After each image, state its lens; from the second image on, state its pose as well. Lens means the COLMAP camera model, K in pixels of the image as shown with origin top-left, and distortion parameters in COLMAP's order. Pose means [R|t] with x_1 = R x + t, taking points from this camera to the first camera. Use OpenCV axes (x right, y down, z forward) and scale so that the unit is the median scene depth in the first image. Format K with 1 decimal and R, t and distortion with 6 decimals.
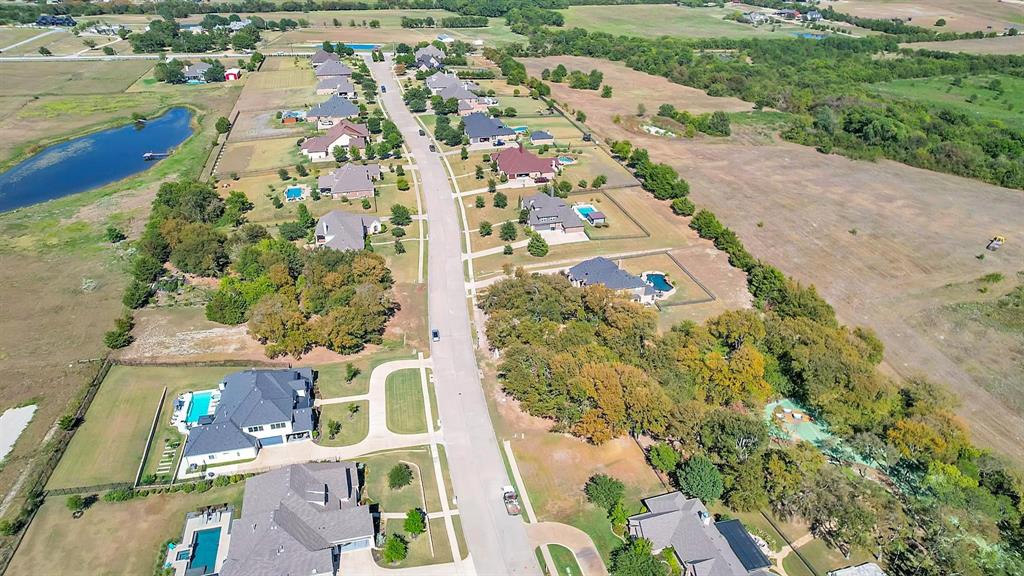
lens RADIAL K [[663.7, 0, 511.6], [0, 663.7, 286.6], [0, 0, 1]] dist [-0.064108, 0.039185]
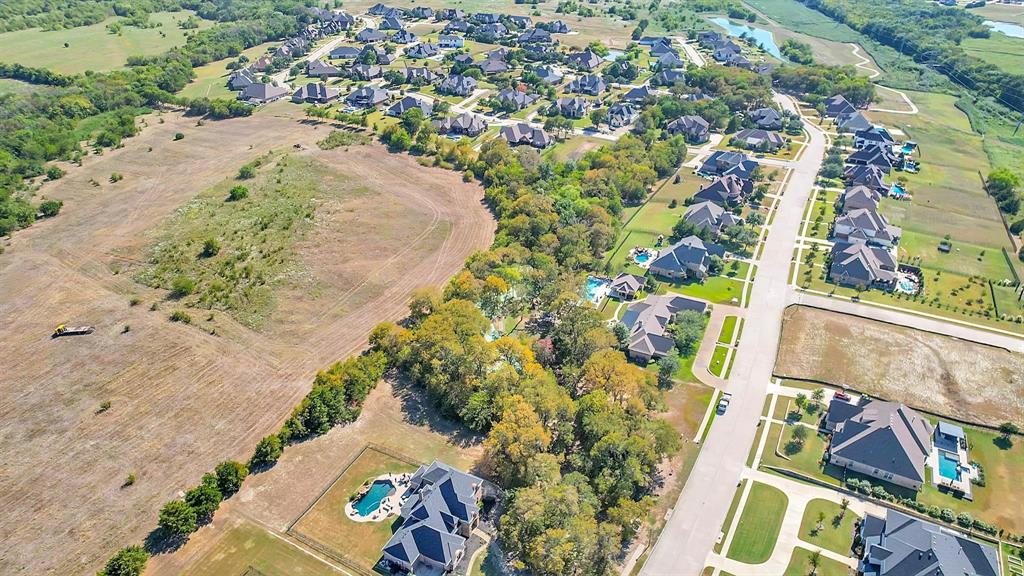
lens RADIAL K [[663.7, 0, 512.3], [0, 663.7, 287.4], [0, 0, 1]] dist [-0.064108, 0.039185]
pose [[-0.748149, -0.348764, 0.564480, -0.326970], [0.314803, 0.562313, 0.764658, -0.918091], [-0.584100, 0.749778, -0.310902, 1.317273]]
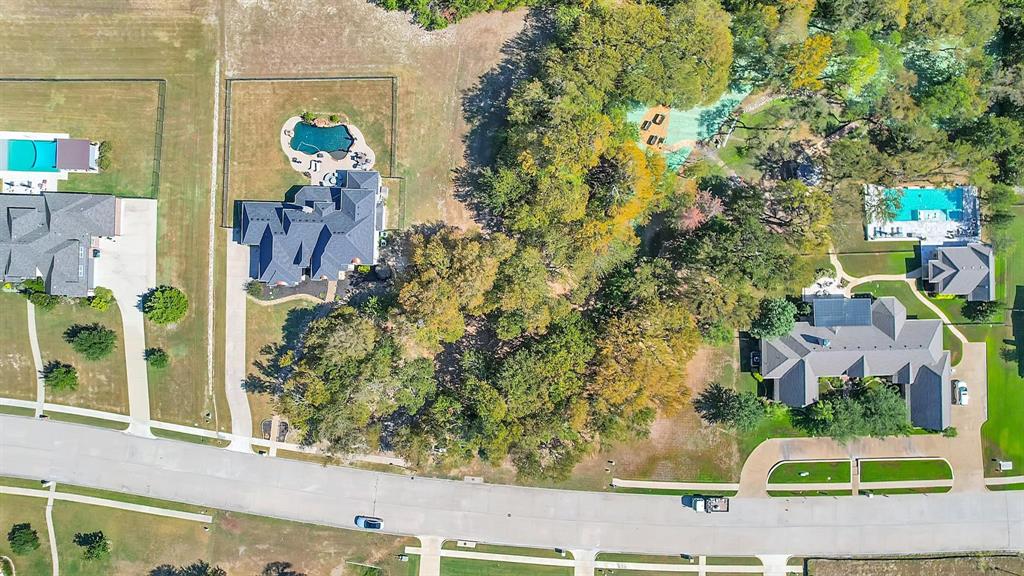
lens RADIAL K [[663.7, 0, 511.3], [0, 663.7, 288.7], [0, 0, 1]] dist [-0.064108, 0.039185]
pose [[0.270134, -0.962822, -0.000717, 0.192425], [0.461238, 0.128753, 0.877885, -0.590472], [-0.845155, -0.237478, 0.478871, 0.739329]]
